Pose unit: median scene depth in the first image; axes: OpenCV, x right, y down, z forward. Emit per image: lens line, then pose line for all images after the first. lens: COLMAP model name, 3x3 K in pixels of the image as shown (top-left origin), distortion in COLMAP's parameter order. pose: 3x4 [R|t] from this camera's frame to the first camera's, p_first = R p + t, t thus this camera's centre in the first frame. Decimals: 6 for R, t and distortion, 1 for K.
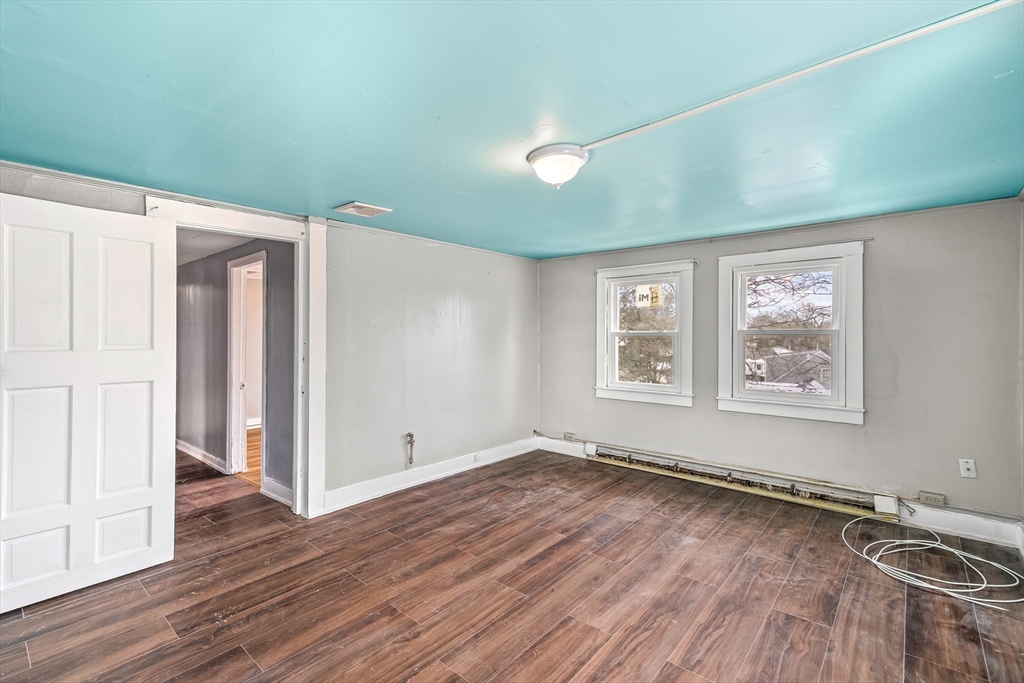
lens RADIAL K [[459.2, 0, 509.2], [0, 459.2, 337.4], [0, 0, 1]] dist [0.018172, 0.000989]
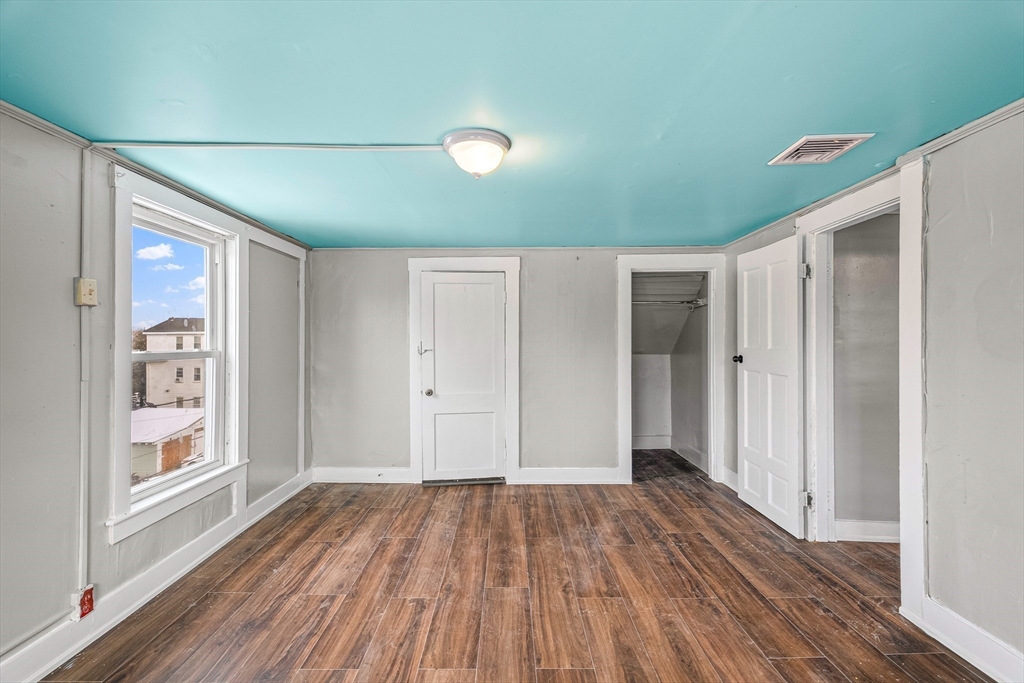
lens RADIAL K [[459.2, 0, 508.8], [0, 459.2, 337.1], [0, 0, 1]] dist [0.018172, 0.000989]
pose [[-0.756902, 0.003400, -0.653519, 0.643929], [0.002219, 0.999994, 0.002633, -0.012411], [0.653524, 0.000542, -0.756905, 1.698764]]
